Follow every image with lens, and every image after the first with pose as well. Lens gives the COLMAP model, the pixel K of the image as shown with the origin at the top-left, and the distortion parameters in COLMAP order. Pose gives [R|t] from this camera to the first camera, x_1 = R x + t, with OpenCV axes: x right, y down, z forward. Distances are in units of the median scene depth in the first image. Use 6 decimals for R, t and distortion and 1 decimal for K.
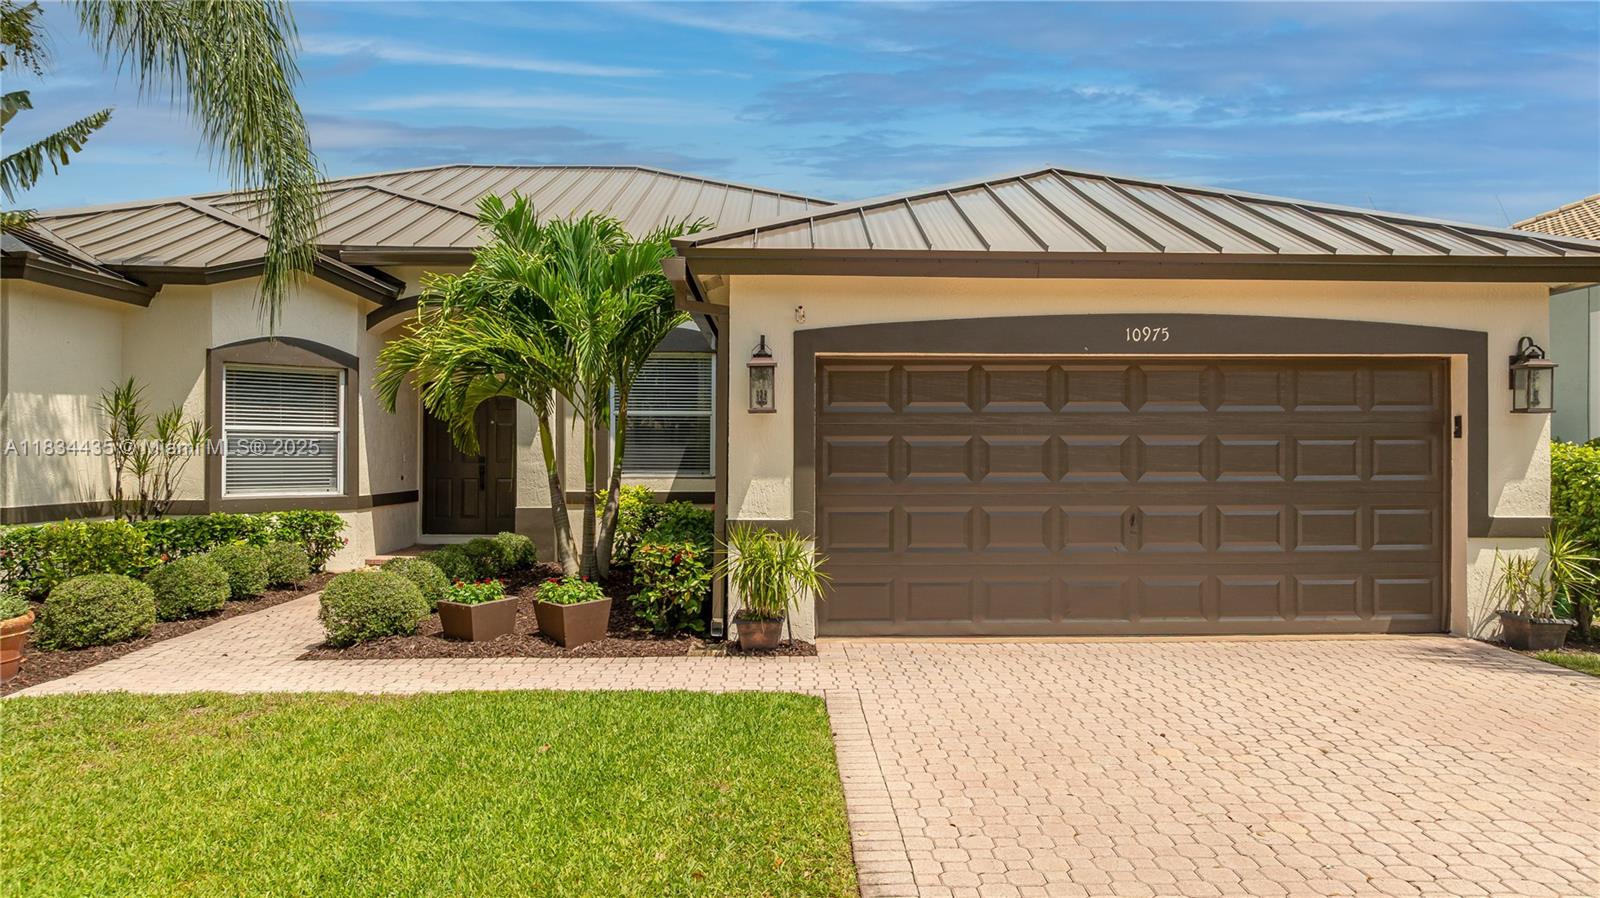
lens RADIAL K [[1124.7, 0, 799.1], [0, 1124.7, 447.1], [0, 0, 1]] dist [-0.036181, 0.031177]
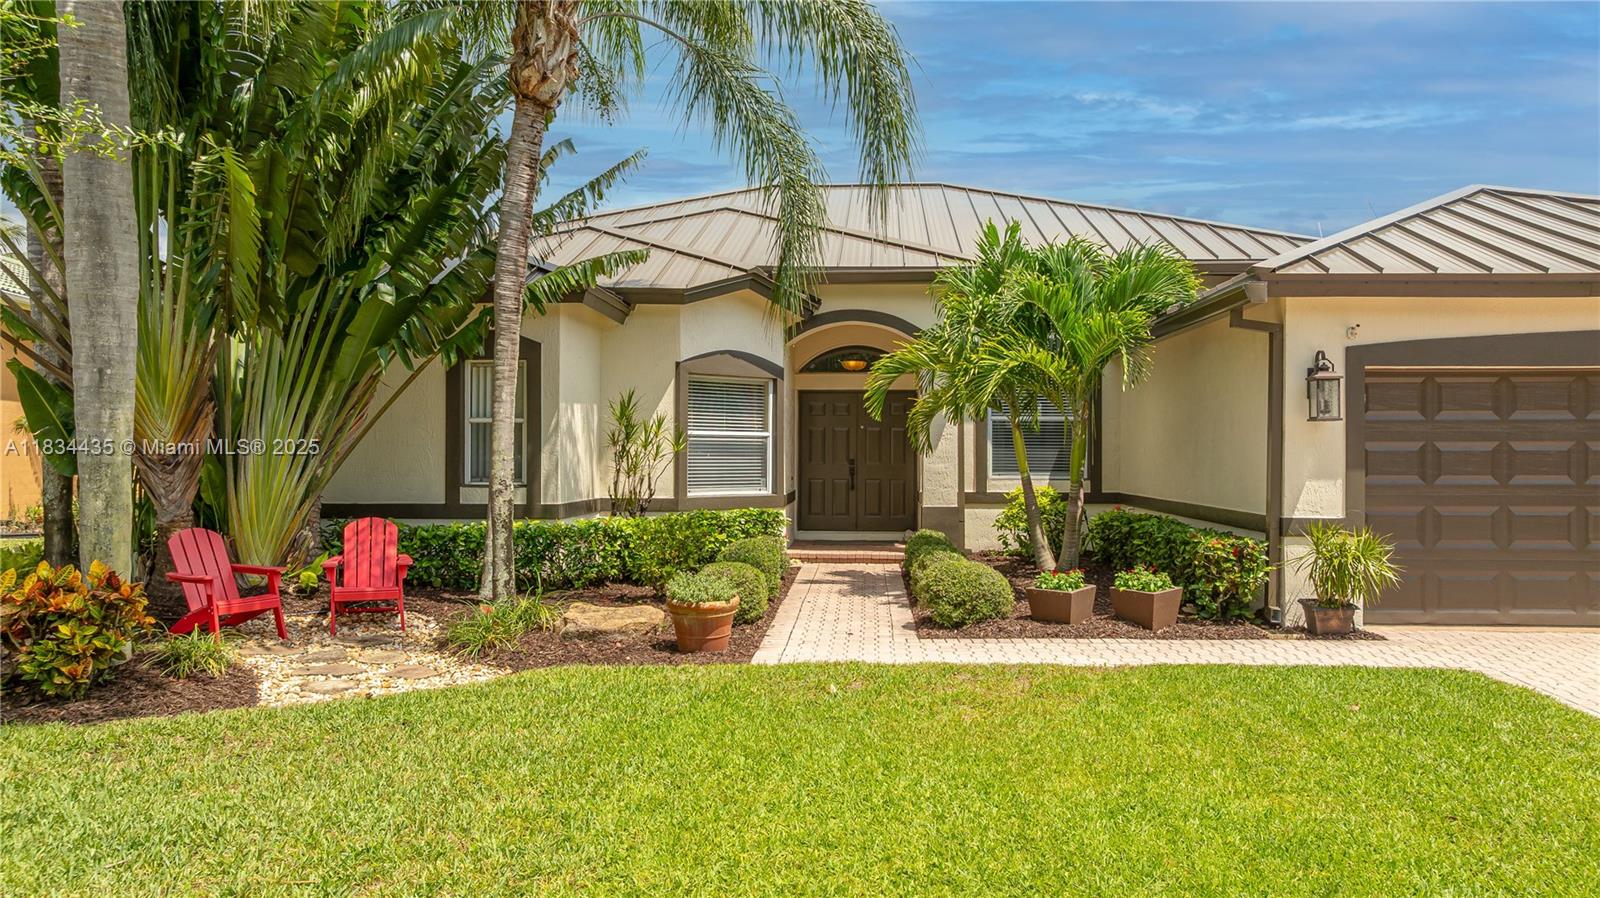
lens RADIAL K [[1124.7, 0, 797.5], [0, 1124.7, 450.7], [0, 0, 1]] dist [-0.036181, 0.031177]
pose [[0.996088, 0.000881, -0.088364, -0.425921], [-0.000698, 0.999998, 0.002103, -0.003053], [0.088365, -0.002033, 0.996086, -0.134422]]
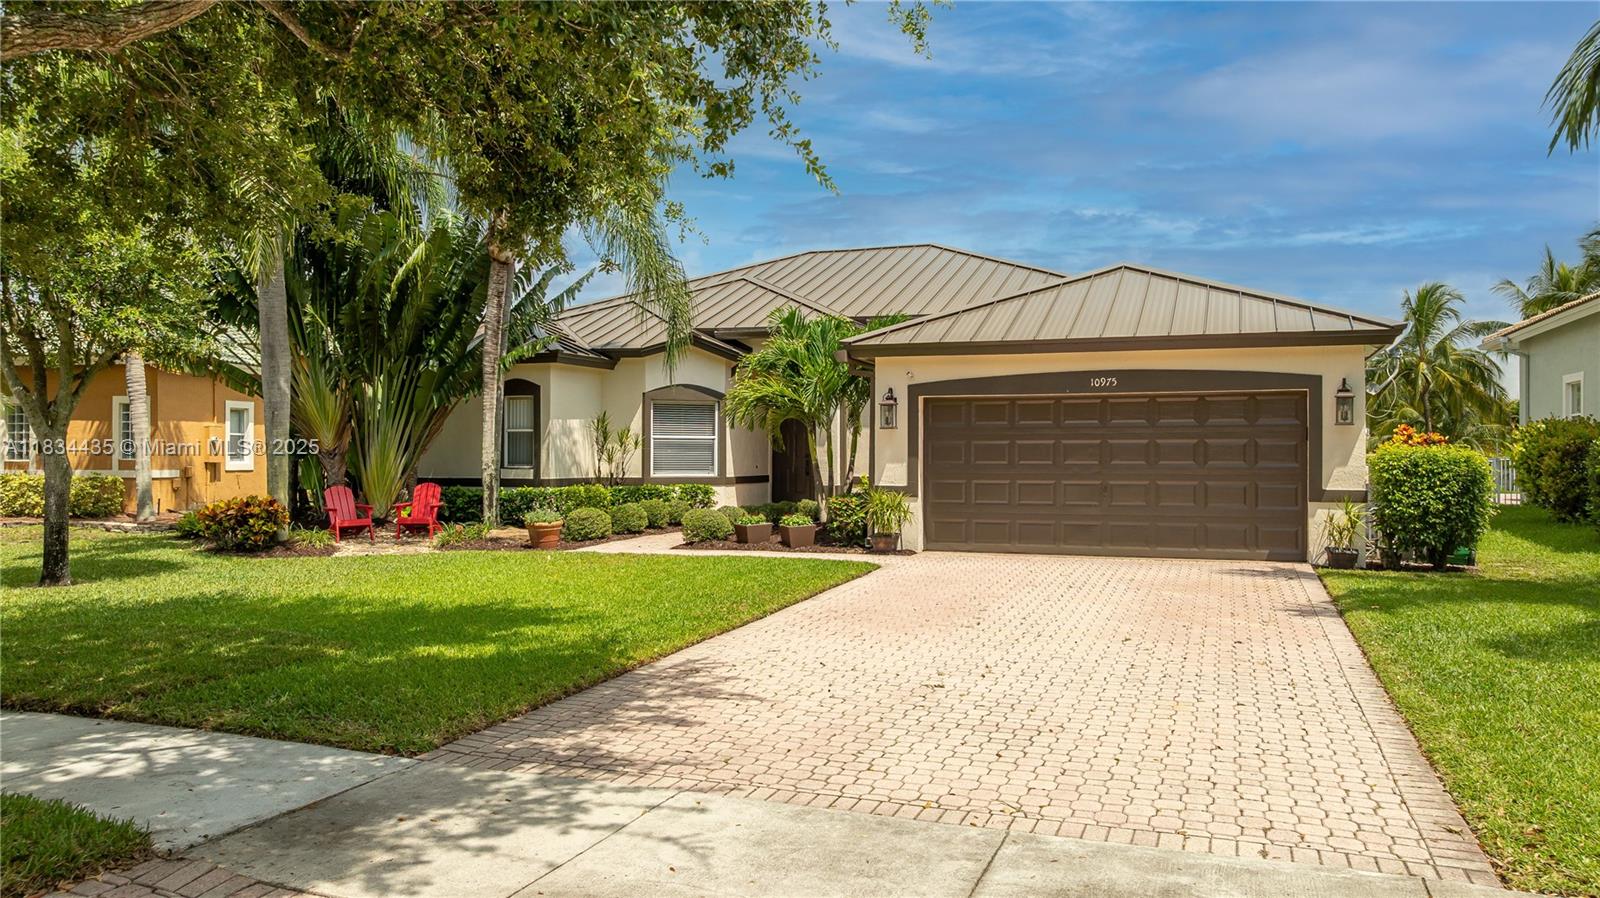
lens RADIAL K [[1124.7, 0, 805.2], [0, 1124.7, 448.1], [0, 0, 1]] dist [-0.036181, 0.031177]
pose [[0.927871, -0.001513, -0.372898, 0.513182], [0.001307, 0.999999, -0.000806, 0.003188], [0.372899, 0.000261, 0.927872, -0.769513]]
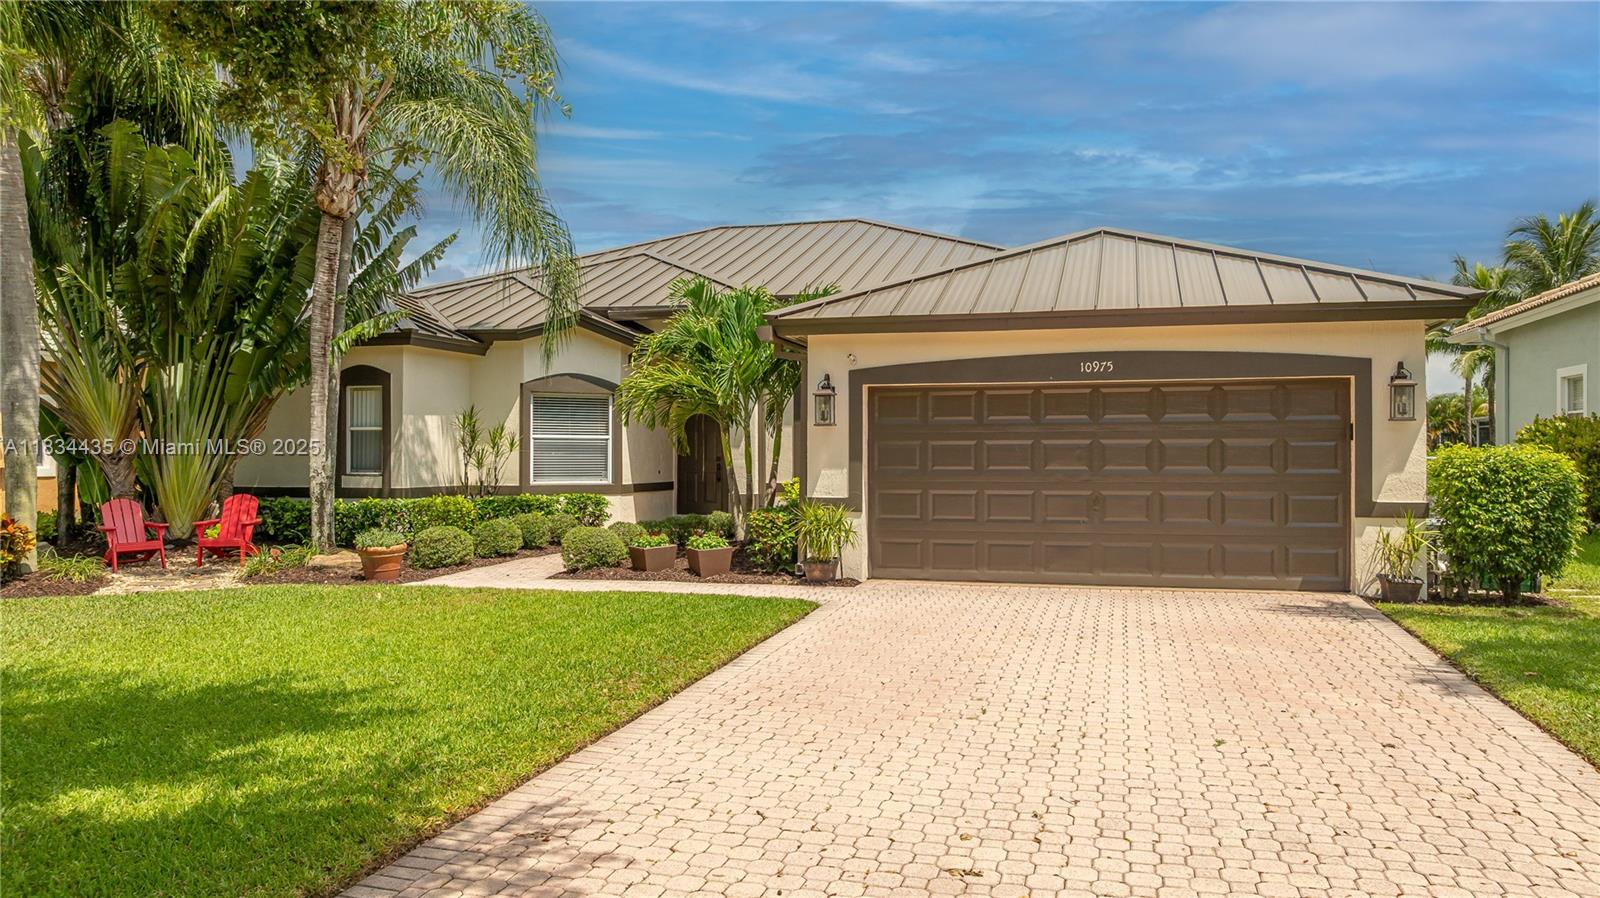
lens RADIAL K [[1124.7, 0, 805.5], [0, 1124.7, 445.3], [0, 0, 1]] dist [-0.036181, 0.031177]
pose [[0.955813, -0.003374, -0.293956, 0.361601], [0.002202, 0.999988, -0.004317, 0.001915], [0.293967, 0.003479, 0.955809, -0.418935]]
